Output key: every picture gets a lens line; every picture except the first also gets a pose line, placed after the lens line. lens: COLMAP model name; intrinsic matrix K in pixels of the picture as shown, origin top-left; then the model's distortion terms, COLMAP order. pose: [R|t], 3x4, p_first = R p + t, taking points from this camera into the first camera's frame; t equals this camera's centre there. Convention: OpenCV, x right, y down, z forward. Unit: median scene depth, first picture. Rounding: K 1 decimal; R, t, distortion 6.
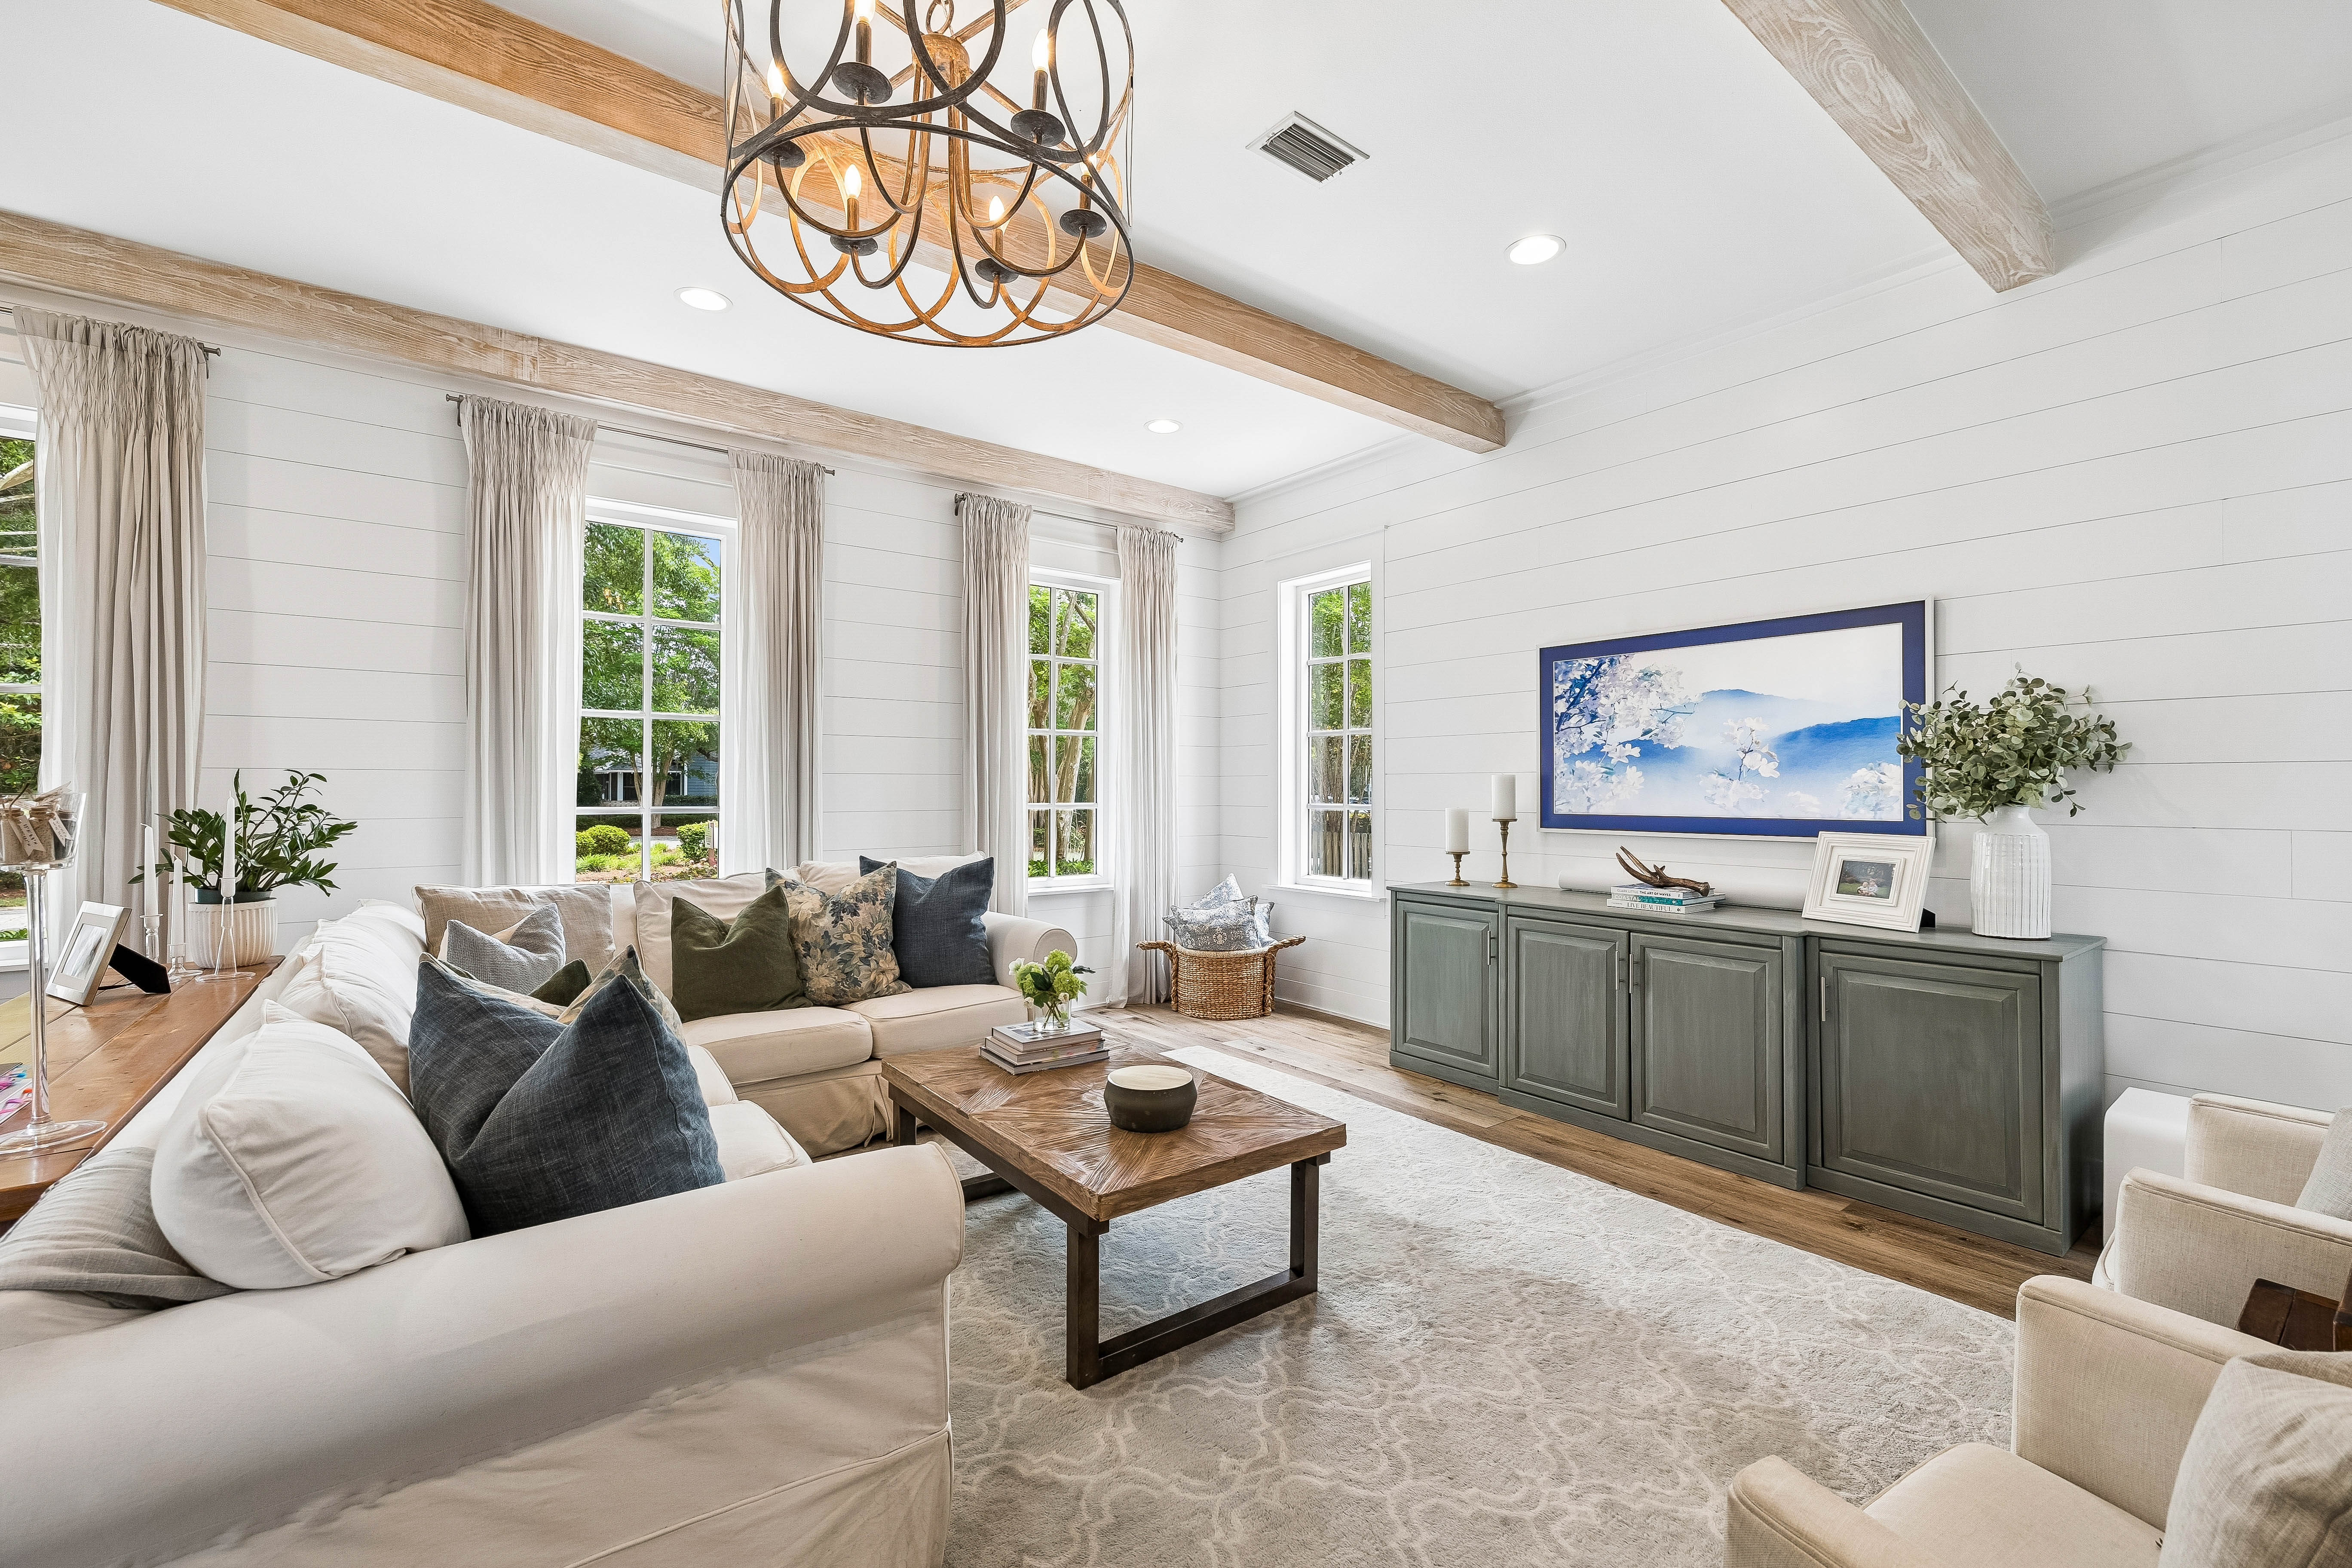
lens RADIAL K [[991.2, 0, 1188.5], [0, 991.2, 787.6], [0, 0, 1]] dist [-0.002970, 0.000301]
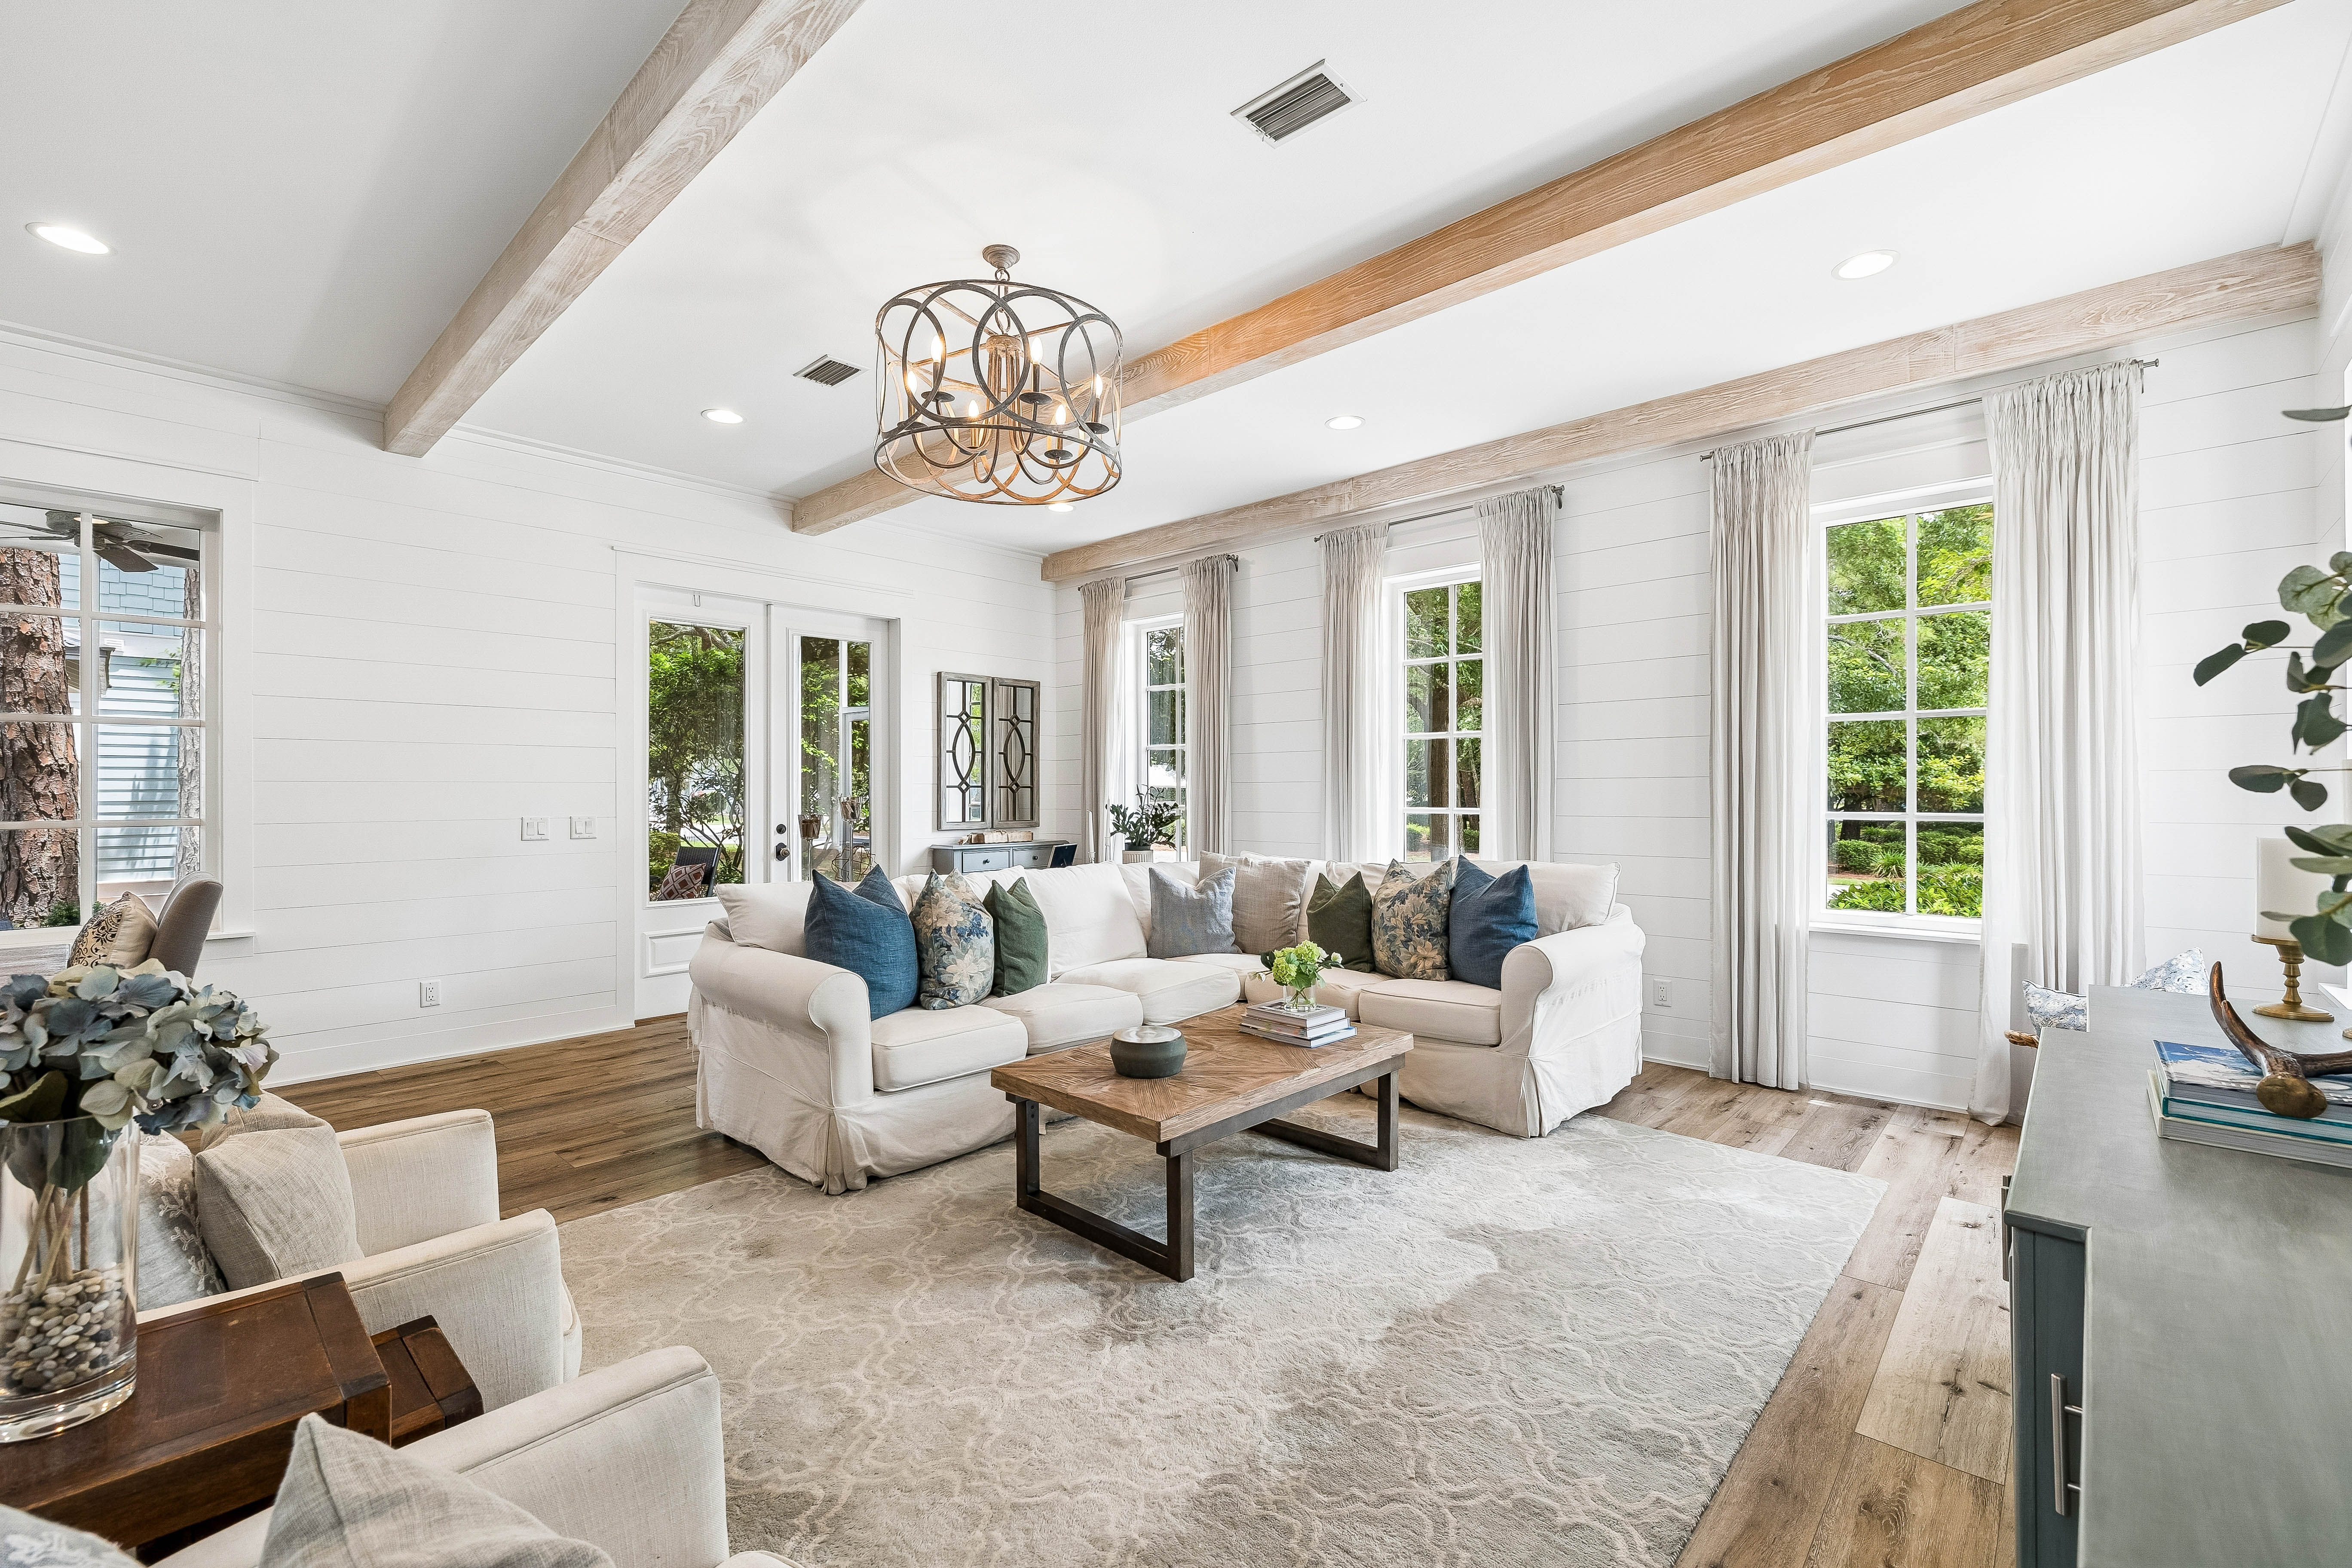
lens RADIAL K [[991.2, 0, 1178.0], [0, 991.2, 791.1], [0, 0, 1]] dist [-0.002970, 0.000301]
pose [[0.174206, -0.007131, -0.984683, 0.728604], [0.006792, 0.999959, -0.006040, 0.002967], [0.984686, -0.005636, 0.174247, 0.522759]]
